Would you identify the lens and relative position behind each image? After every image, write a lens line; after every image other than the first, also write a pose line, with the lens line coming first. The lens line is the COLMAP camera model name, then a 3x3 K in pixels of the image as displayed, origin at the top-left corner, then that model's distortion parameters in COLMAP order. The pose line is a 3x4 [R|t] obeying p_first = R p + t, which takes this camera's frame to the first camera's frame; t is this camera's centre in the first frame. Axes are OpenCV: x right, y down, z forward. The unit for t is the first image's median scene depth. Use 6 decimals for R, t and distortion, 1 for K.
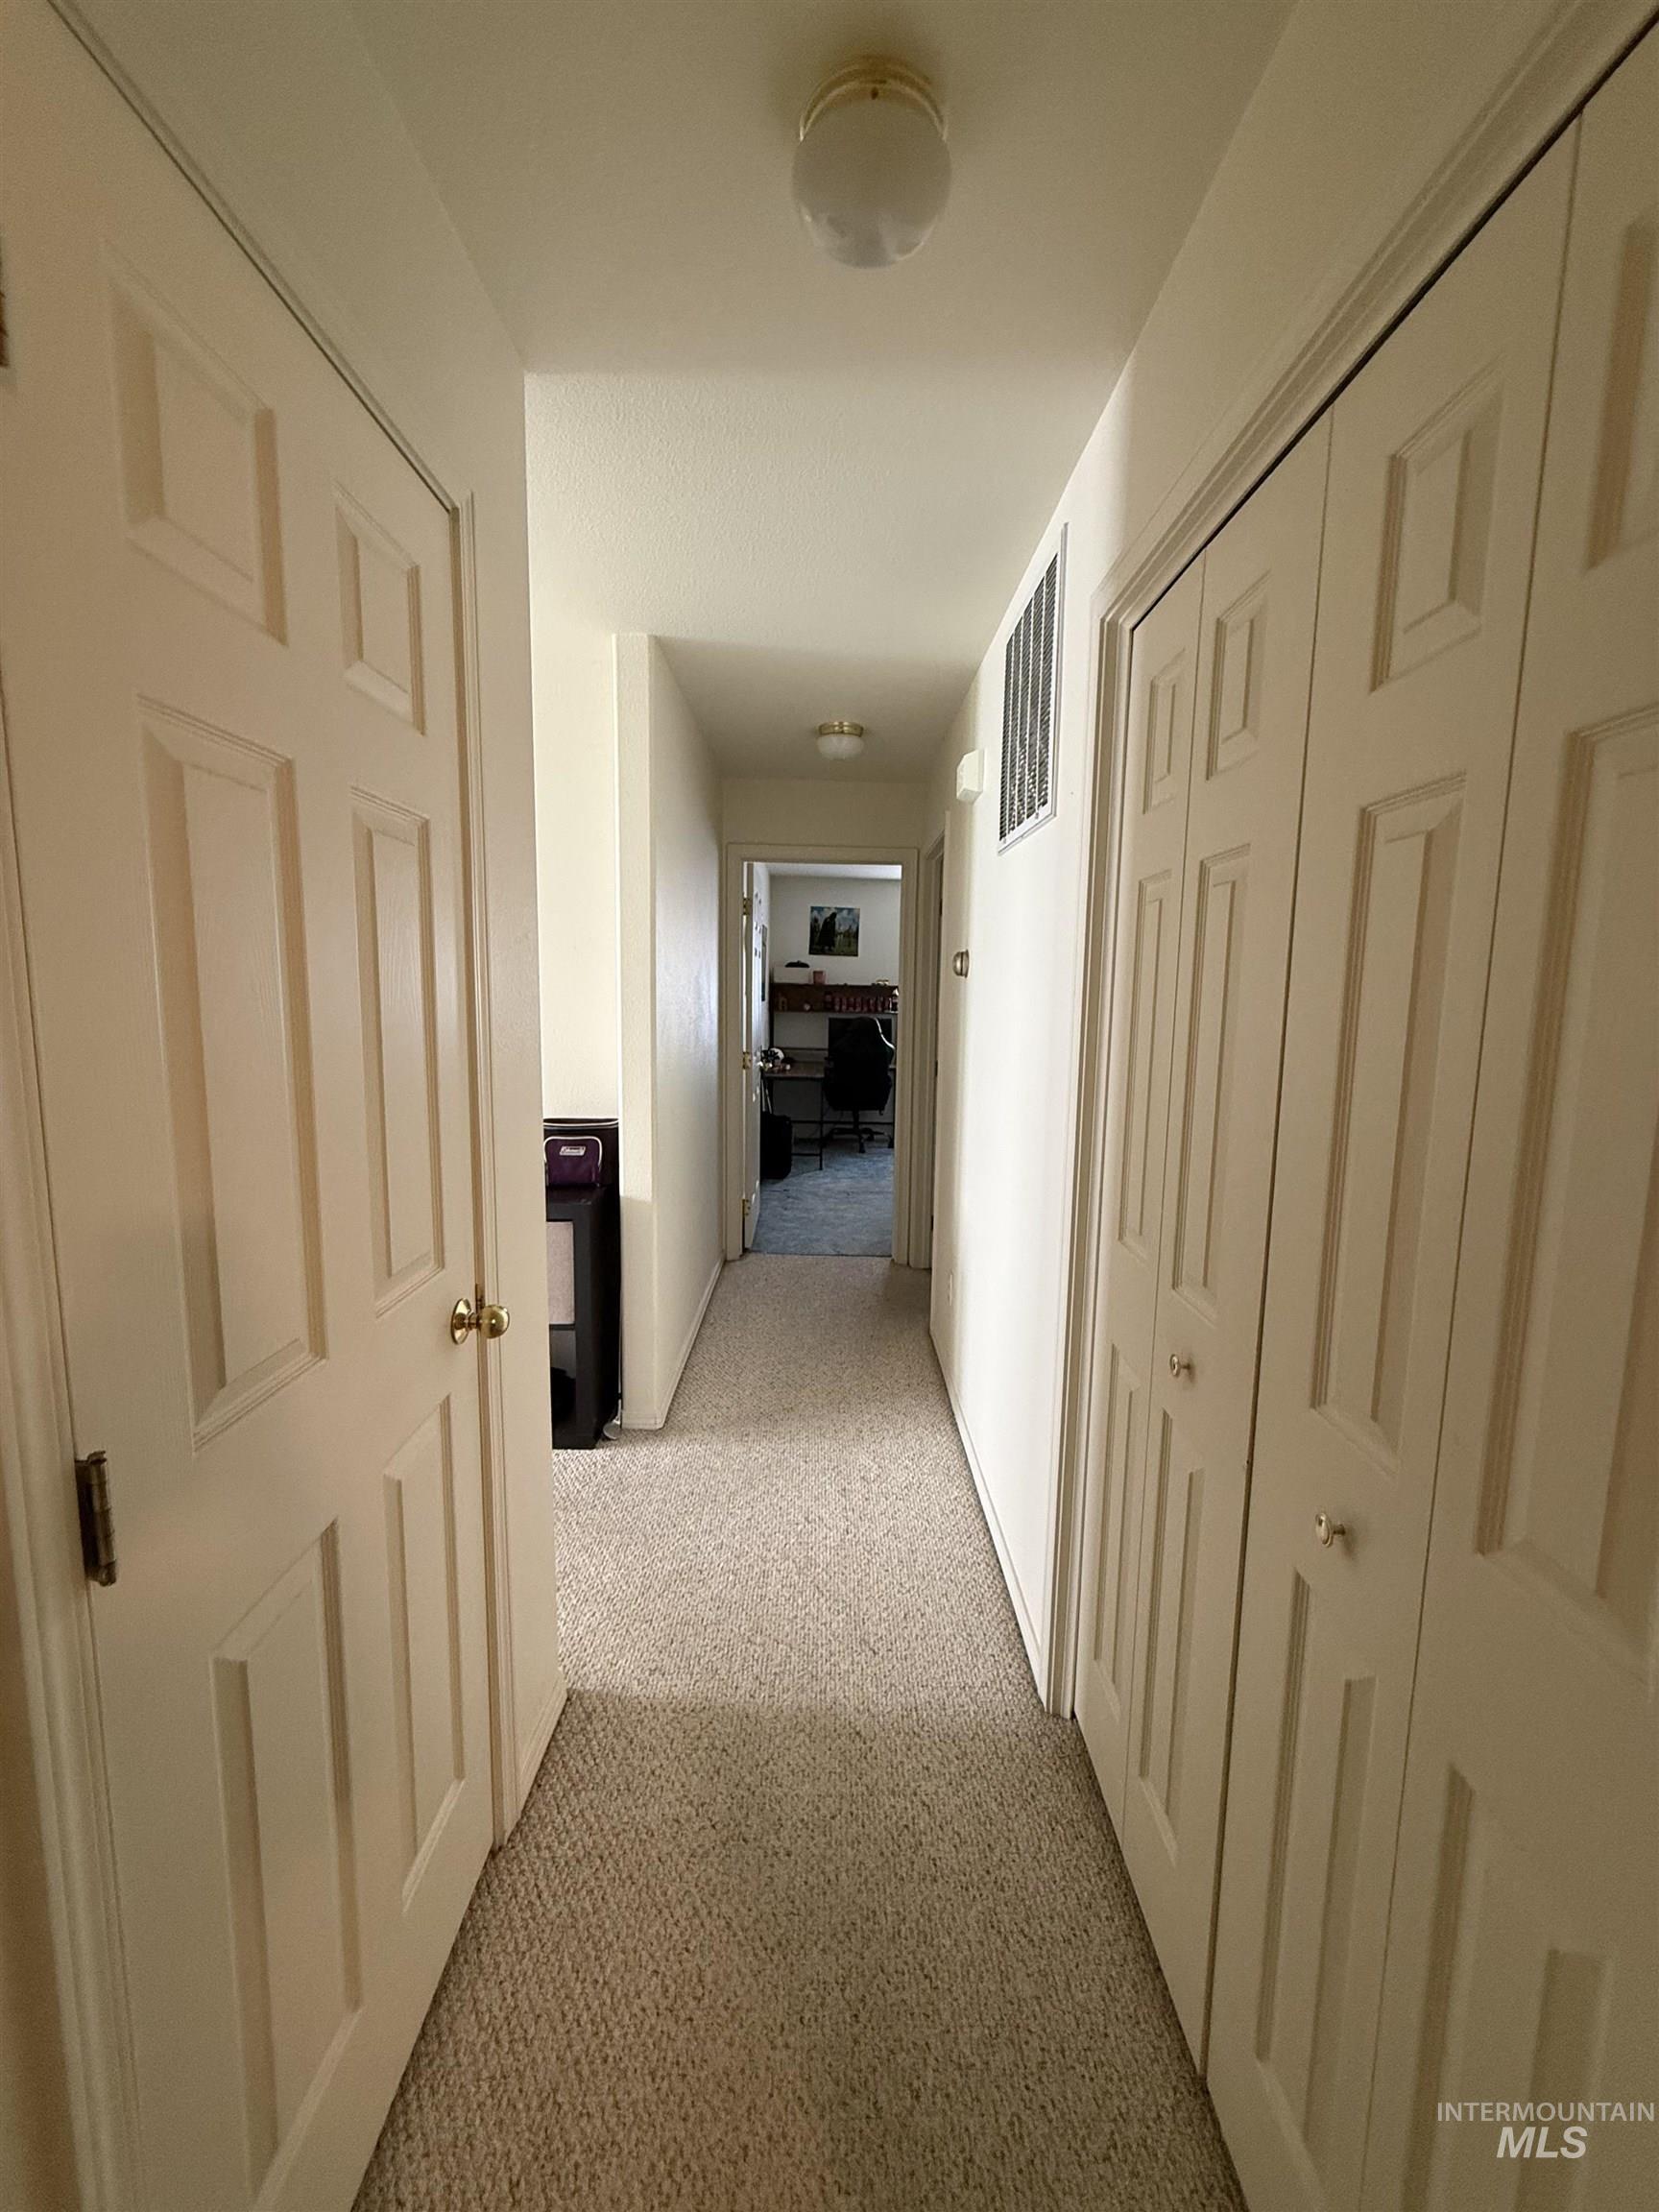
lens RADIAL K [[879.7, 0, 829.5], [0, 879.7, 1106.0], [0, 0, 1]] dist [0.001662, 0.000121]
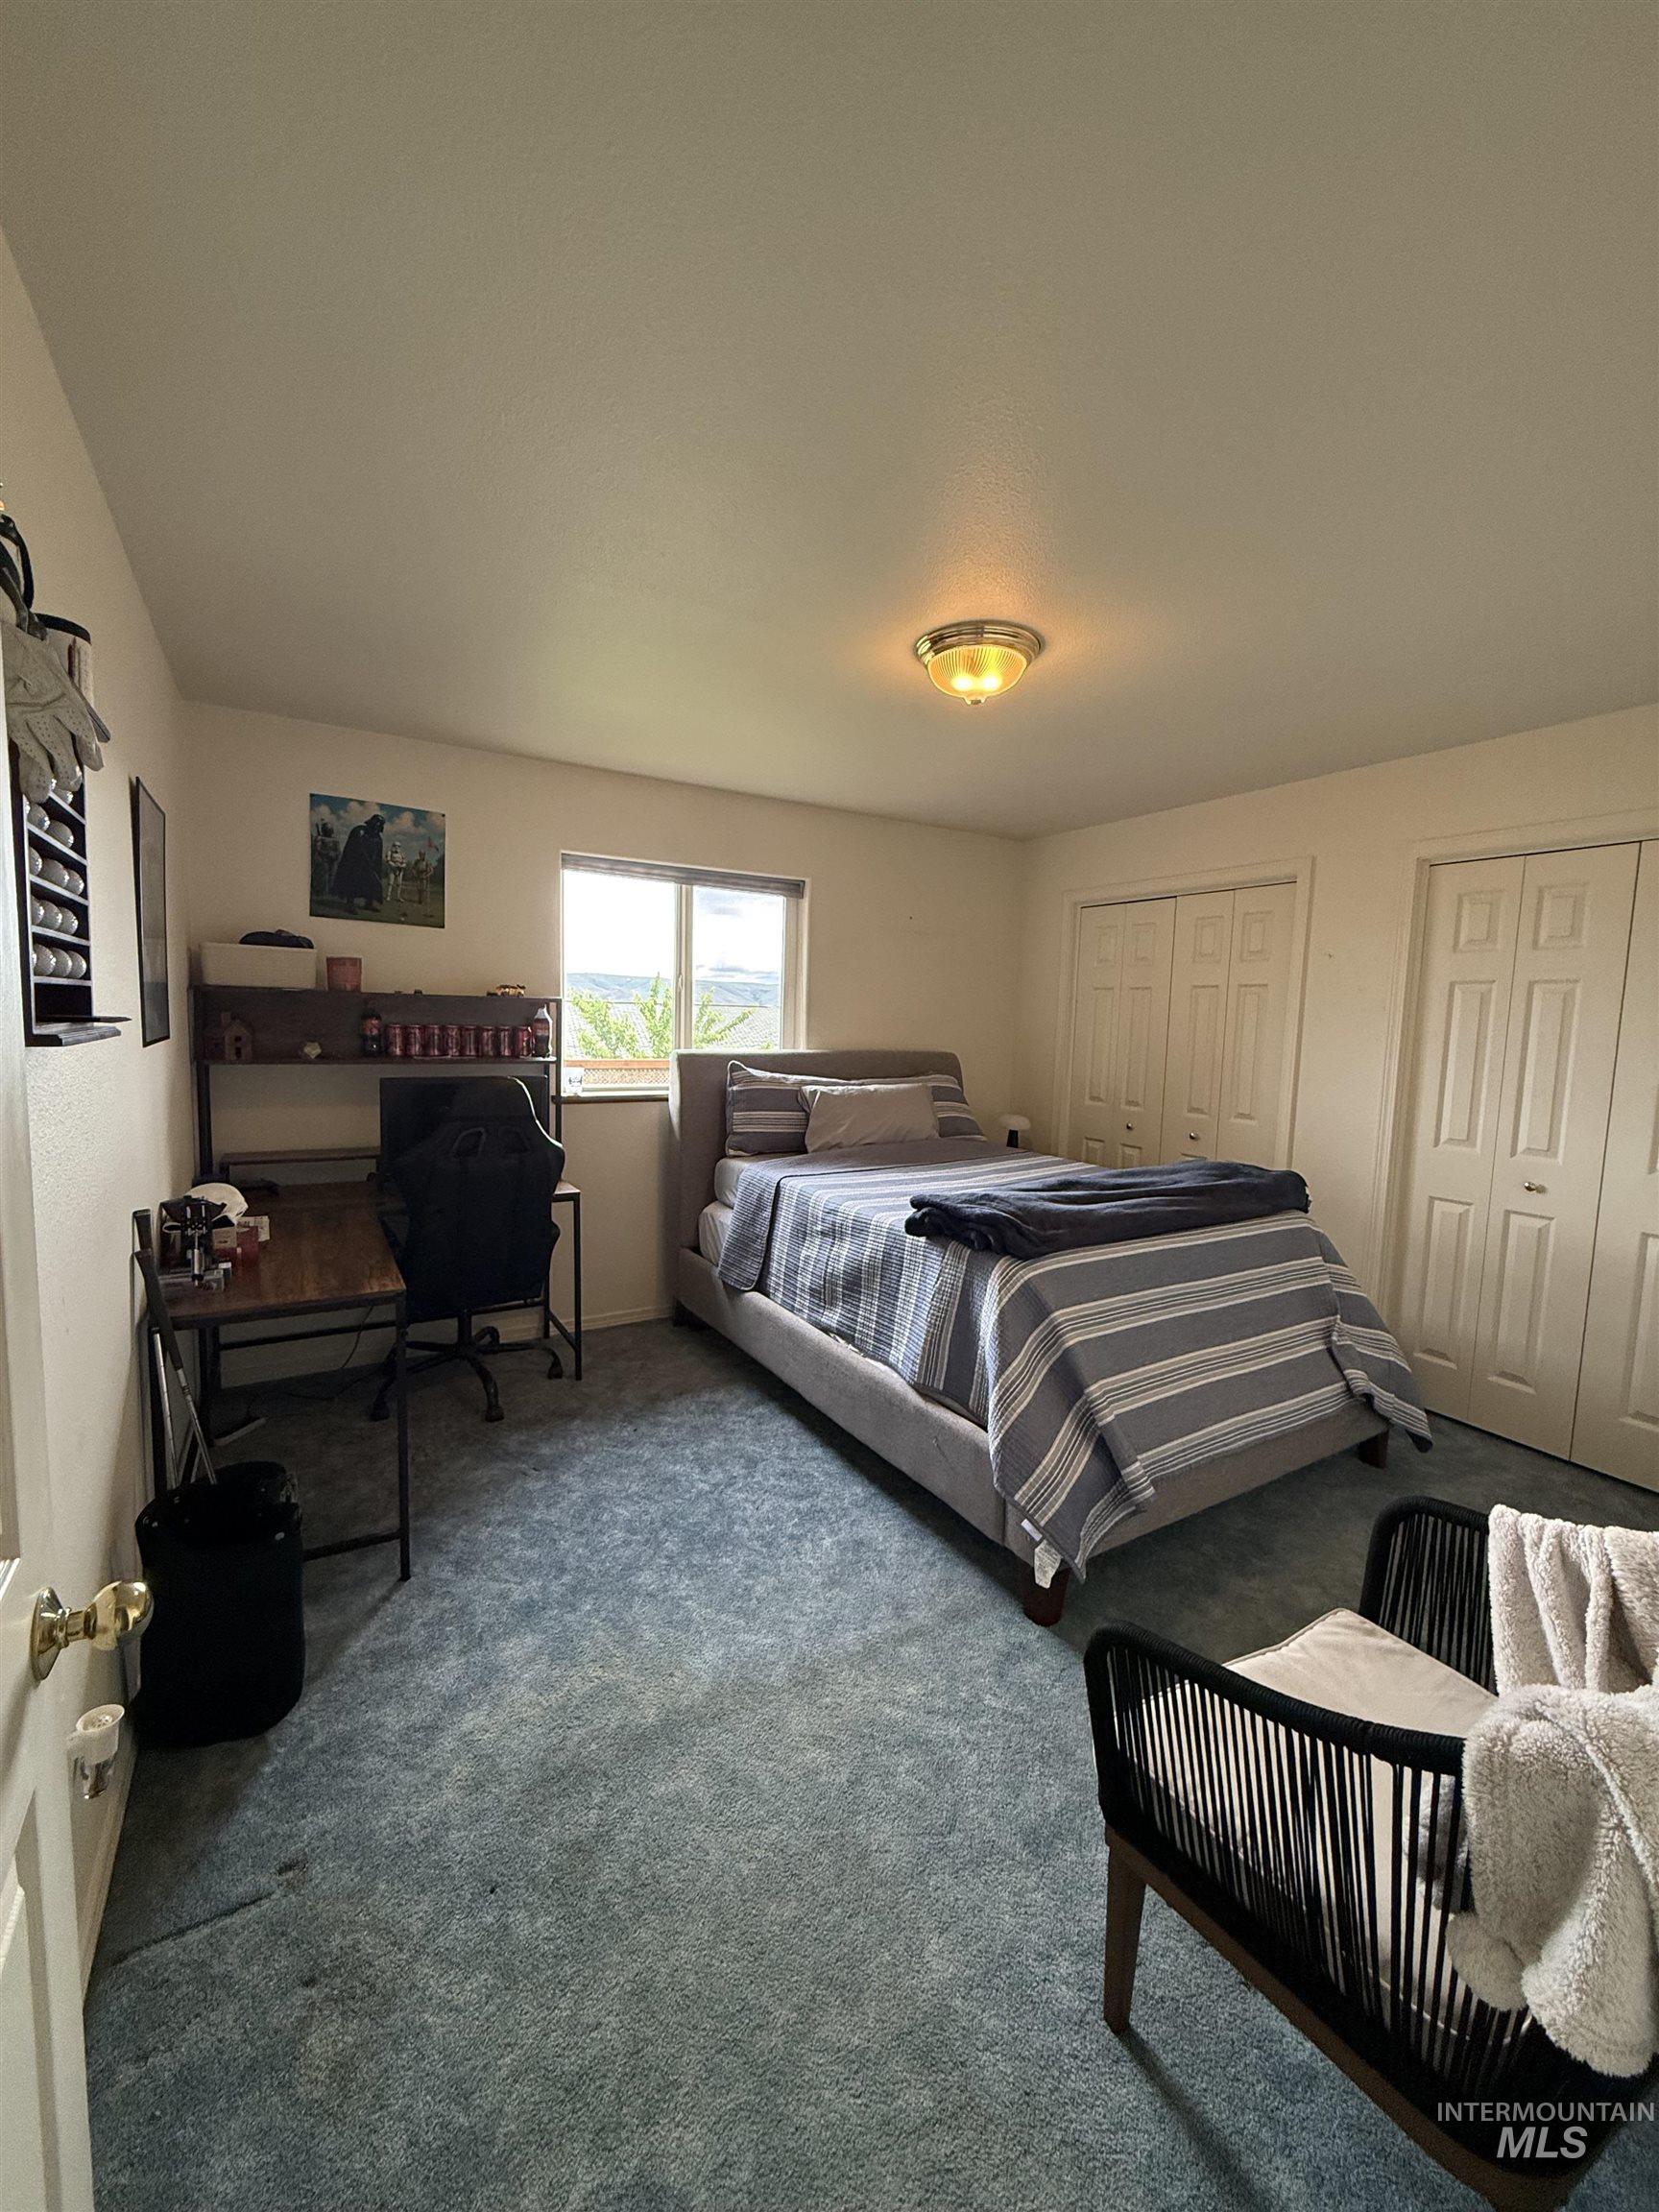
lens RADIAL K [[879.7, 0, 829.5], [0, 879.7, 1106.0], [0, 0, 1]] dist [0.001662, 0.000121]
pose [[0.847933, -0.046721, 0.528040, -0.038314], [0.056933, 0.998373, -0.003088, -0.073373], [-0.527037, 0.032681, 0.849214, 0.549977]]
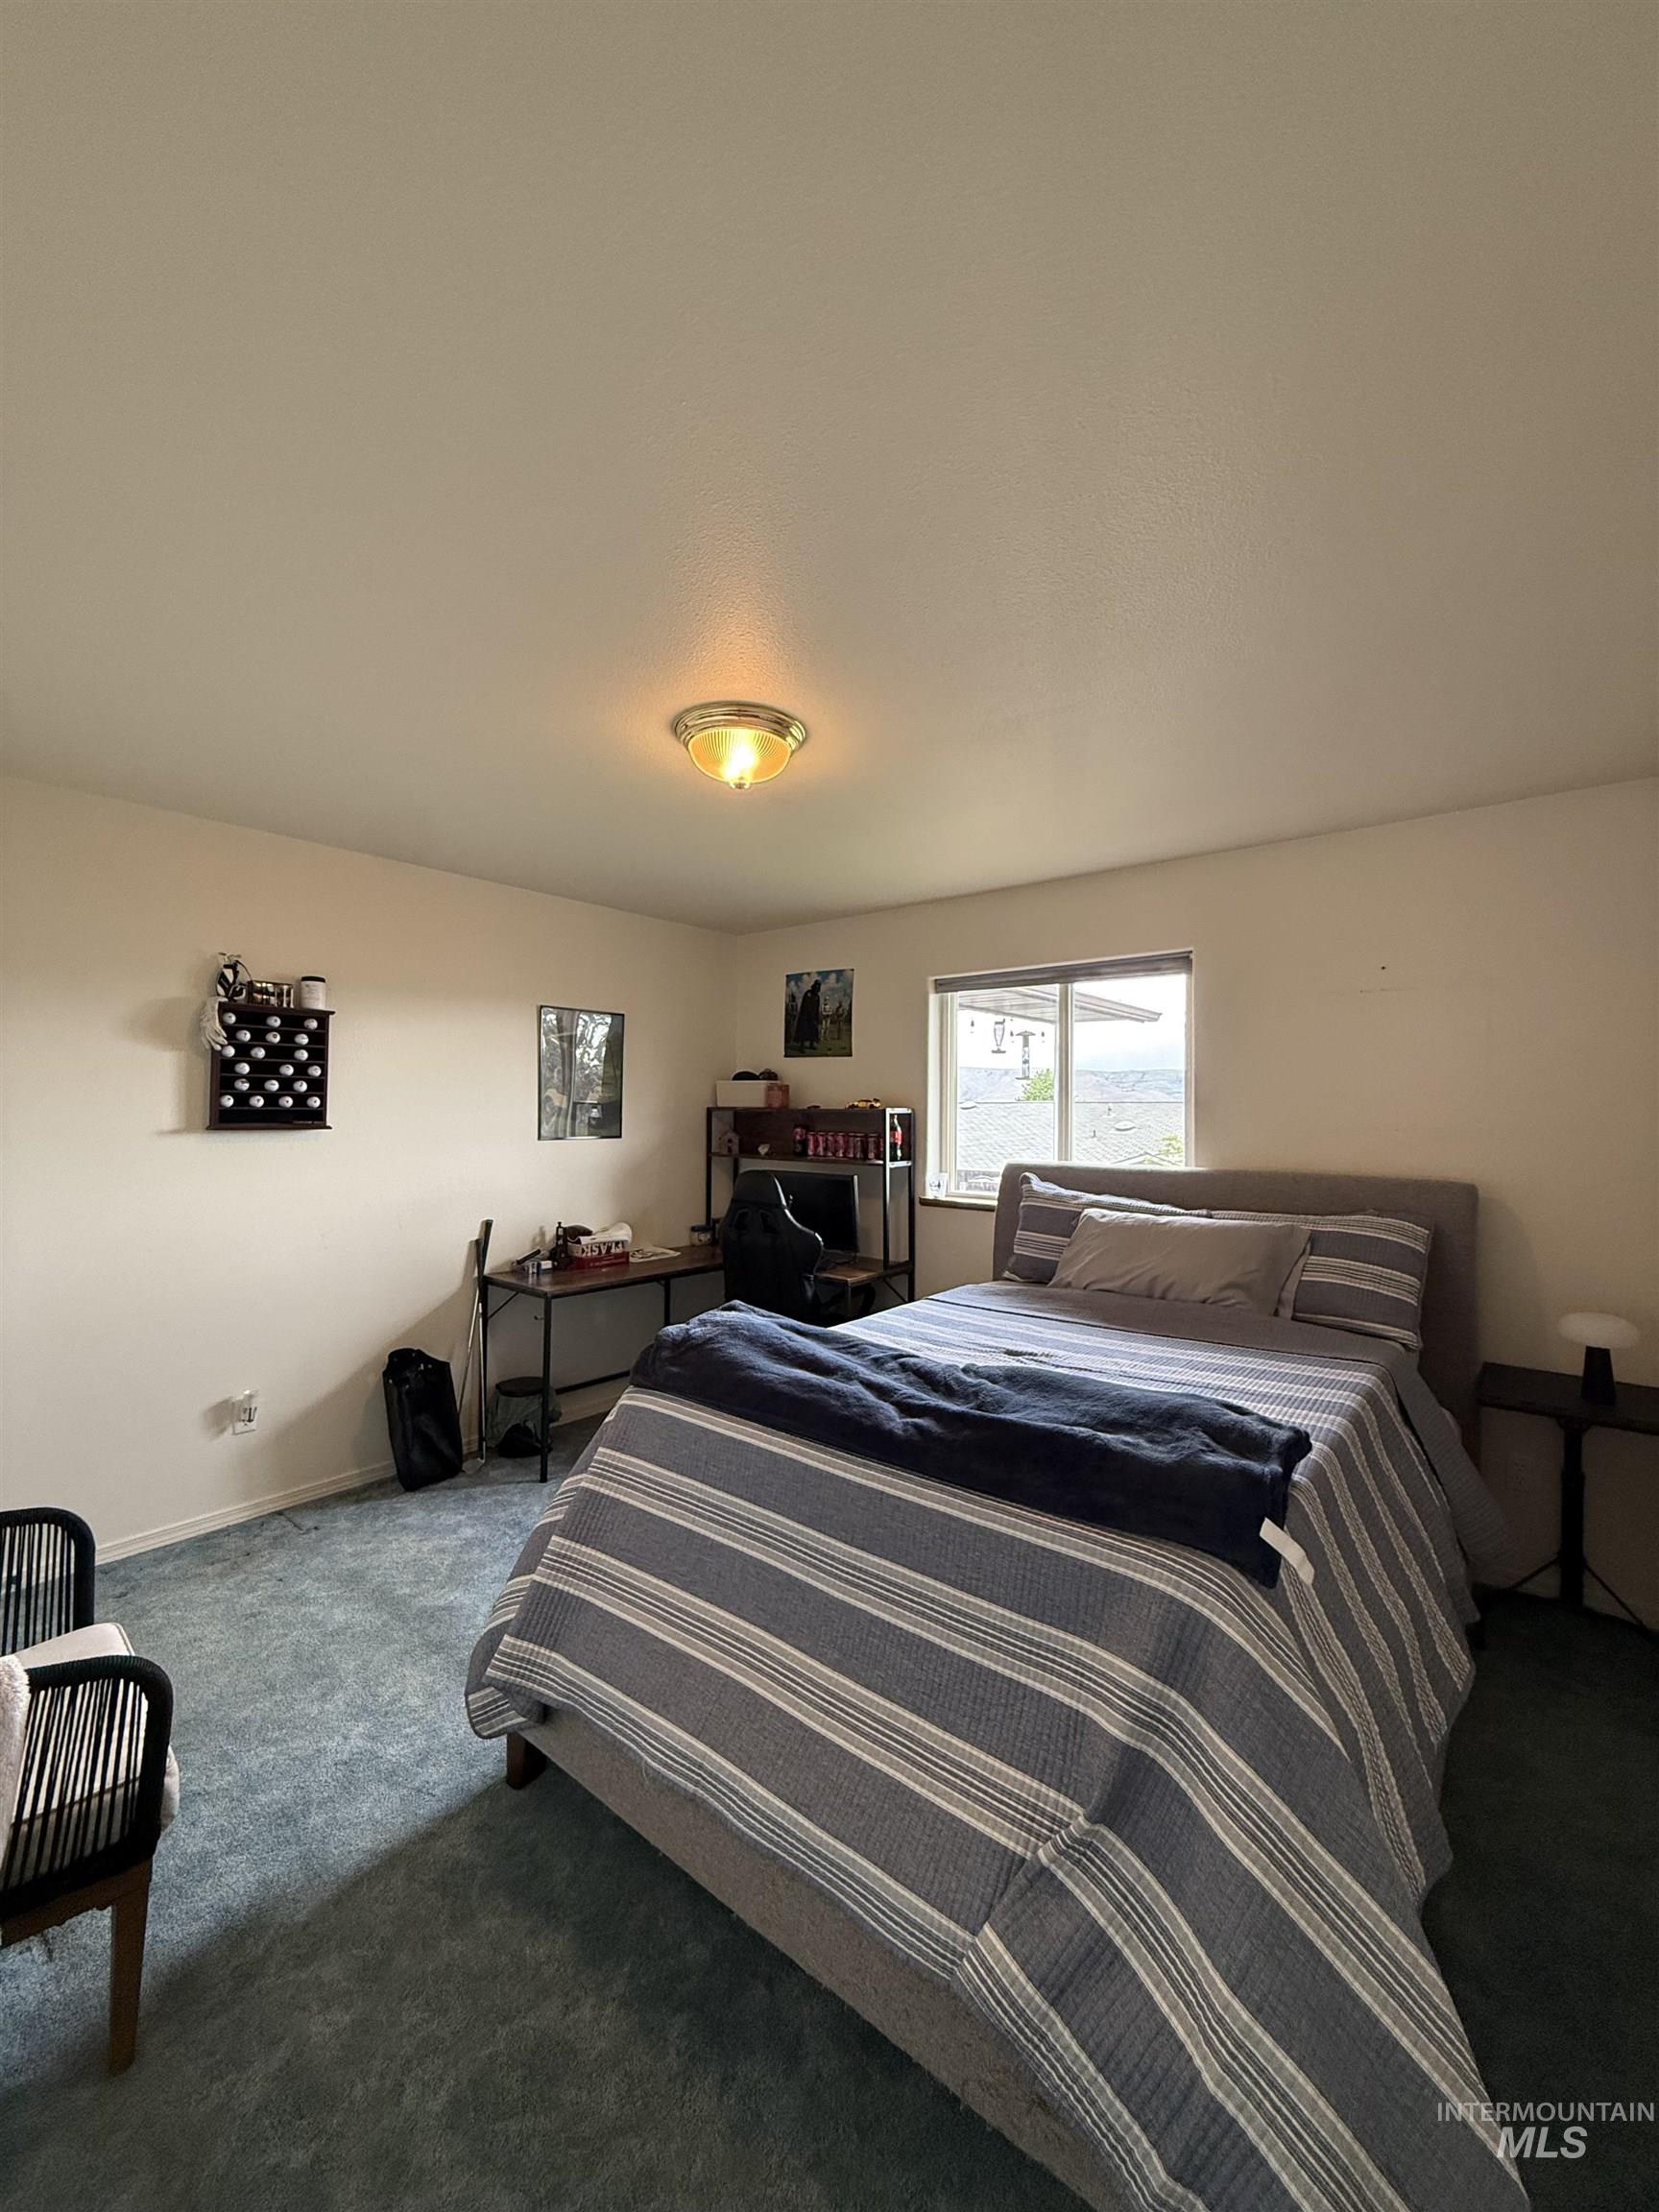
lens RADIAL K [[879.7, 0, 829.5], [0, 879.7, 1106.0], [0, 0, 1]] dist [0.001662, 0.000121]
pose [[0.773971, -0.013564, -0.633075, 0.362116], [-0.087959, 0.987775, -0.128698, -0.070847], [0.627082, 0.155293, 0.763317, 0.592470]]
